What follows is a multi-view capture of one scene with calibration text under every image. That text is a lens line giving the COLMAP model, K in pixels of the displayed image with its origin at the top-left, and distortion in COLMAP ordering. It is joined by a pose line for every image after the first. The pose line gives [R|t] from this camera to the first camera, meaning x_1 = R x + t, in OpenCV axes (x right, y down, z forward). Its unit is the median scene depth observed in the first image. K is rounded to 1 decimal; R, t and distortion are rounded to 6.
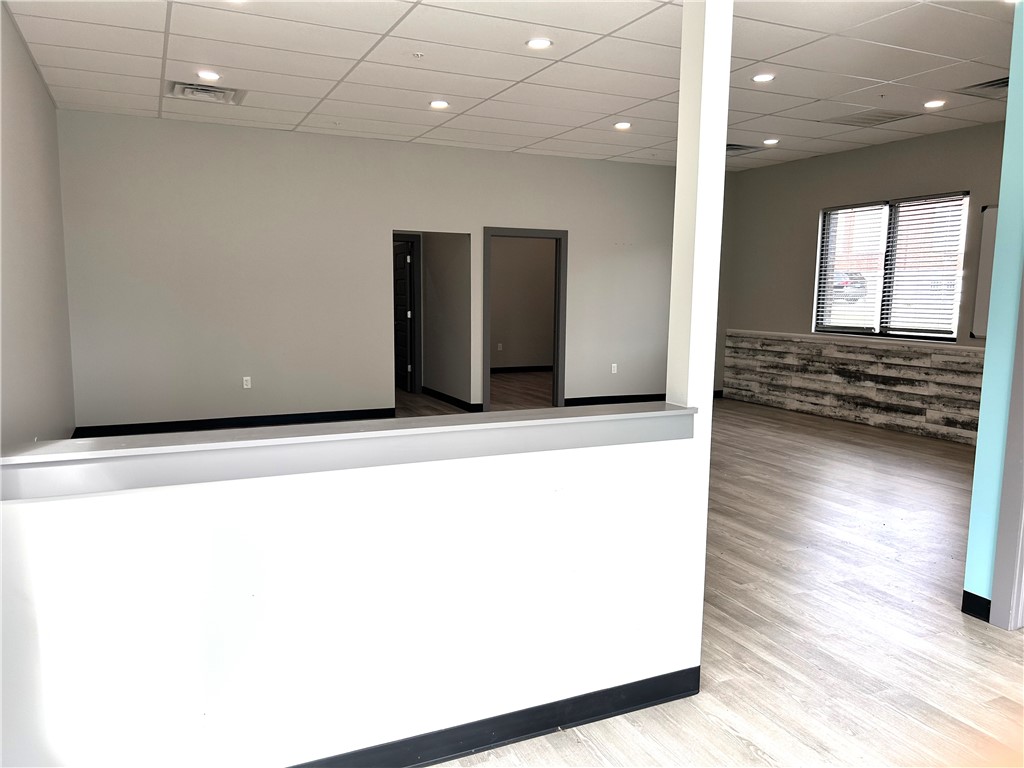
lens RADIAL K [[769.4, 0, 510.8], [0, 769.4, 386.3], [0, 0, 1]] dist [0.042793, -0.000053]
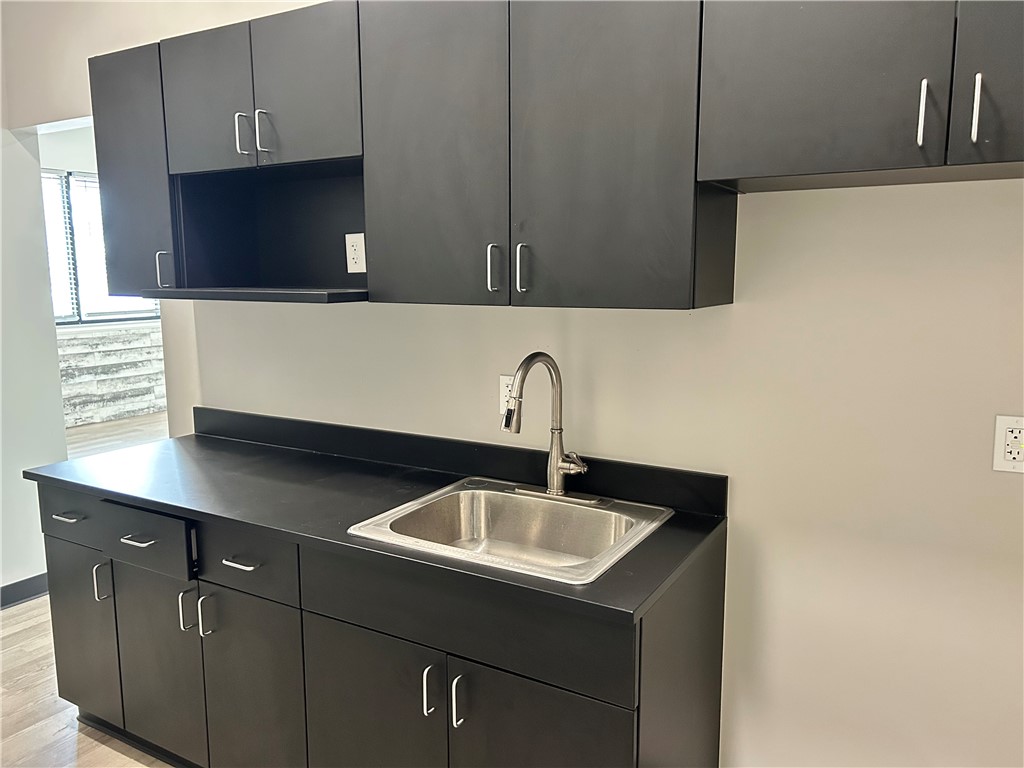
lens RADIAL K [[769.4, 0, 518.3], [0, 769.4, 385.5], [0, 0, 1]] dist [0.042793, -0.000053]
pose [[-0.573762, -0.128468, 0.808884, -0.562587], [0.105511, 0.967798, 0.228548, -0.151517], [-0.812197, 0.216478, -0.541731, 1.120050]]
